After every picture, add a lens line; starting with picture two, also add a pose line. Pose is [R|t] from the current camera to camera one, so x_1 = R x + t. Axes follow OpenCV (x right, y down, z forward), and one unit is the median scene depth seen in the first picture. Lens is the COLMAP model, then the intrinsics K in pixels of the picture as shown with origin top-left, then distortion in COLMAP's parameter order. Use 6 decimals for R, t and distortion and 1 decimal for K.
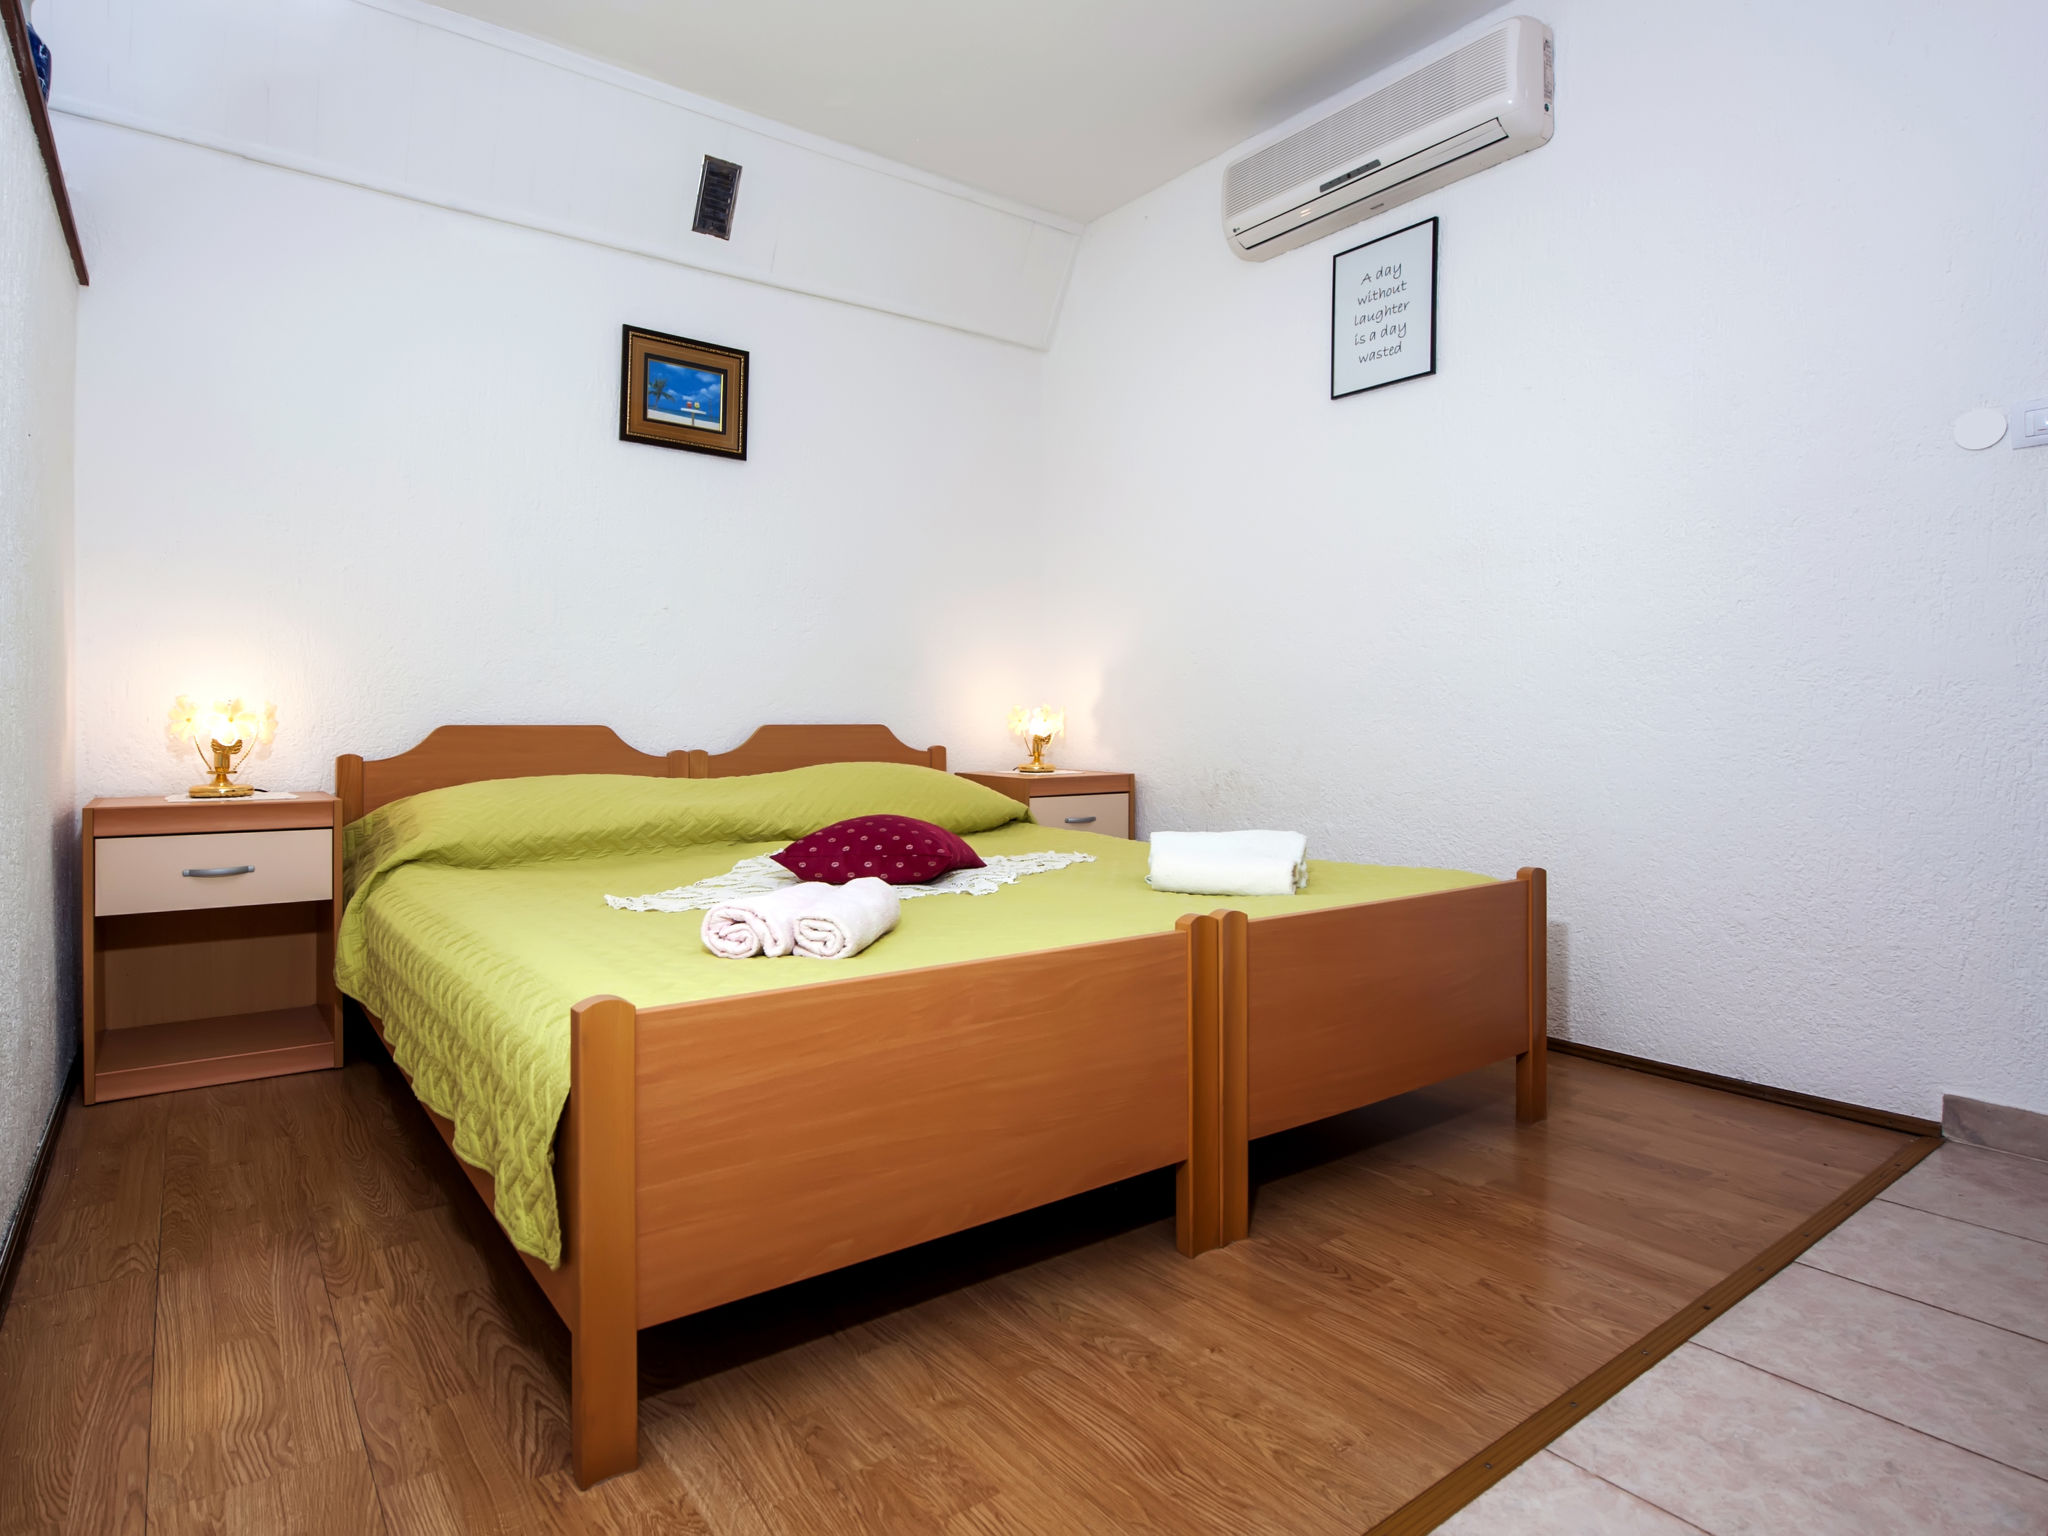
lens RADIAL K [[1107.4, 0, 928.5], [0, 1107.4, 710.2], [0, 0, 1]] dist [-0.001730, -0.000307]
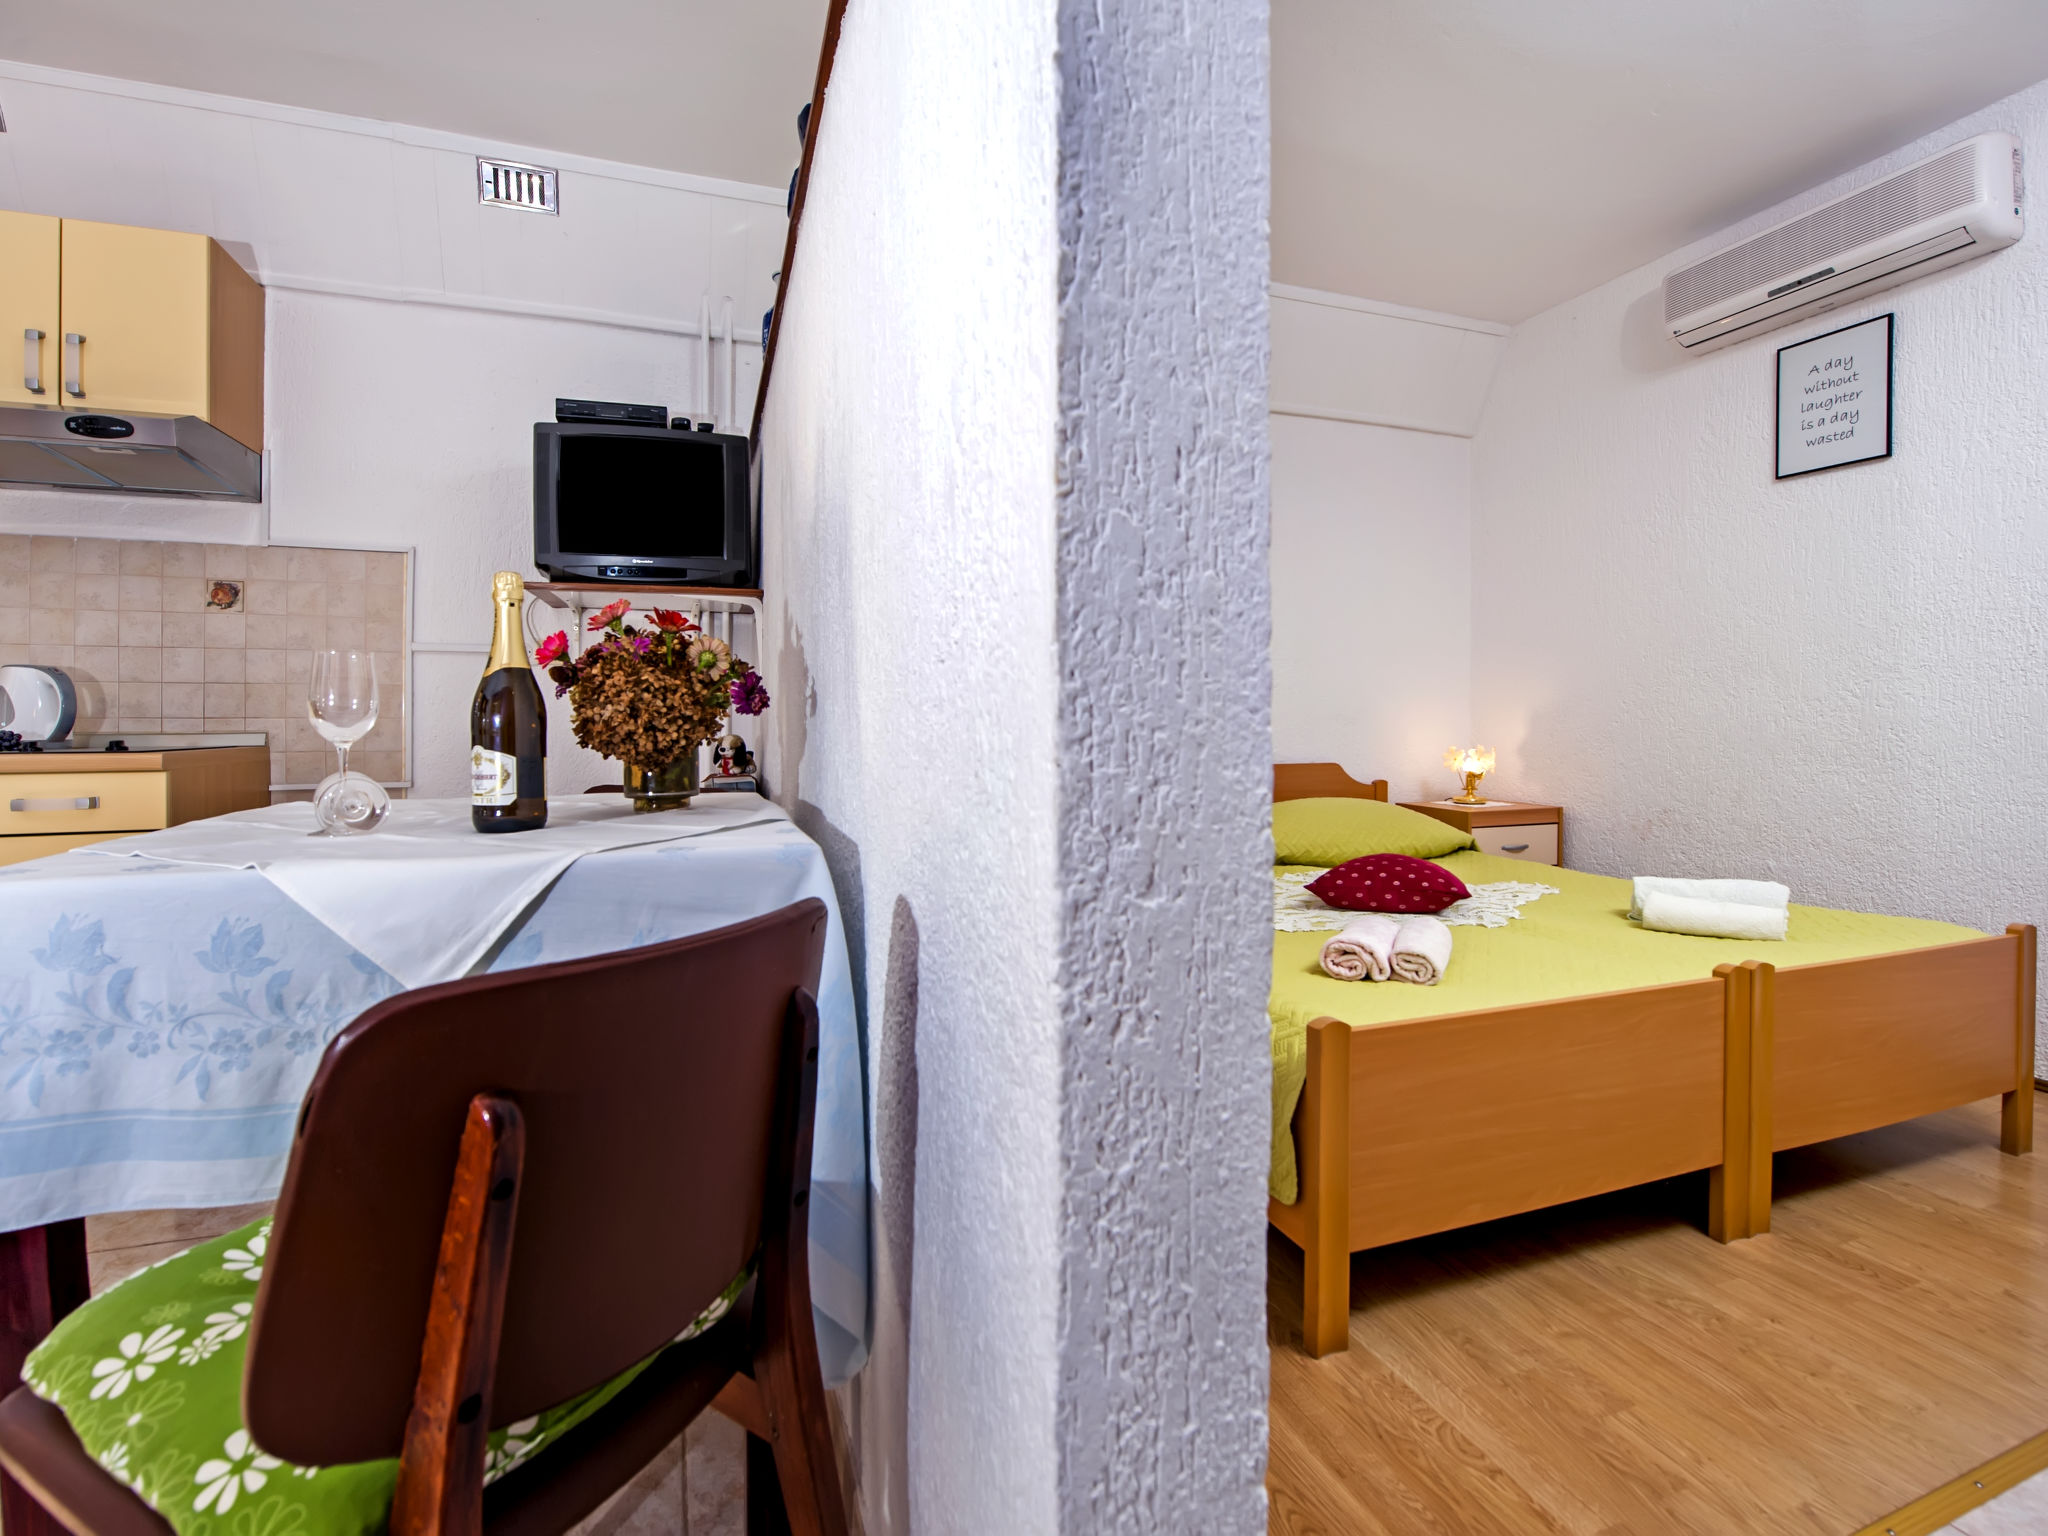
lens RADIAL K [[952.0, 0, 1013.2], [0, 952.0, 720.6], [0, 0, 1]] dist [-0.025837, 0.000458]
pose [[0.967002, 0.001349, -0.254764, -0.199125], [0.001044, 0.999957, 0.009257, -0.072580], [0.254766, -0.009217, 0.966959, -0.146389]]
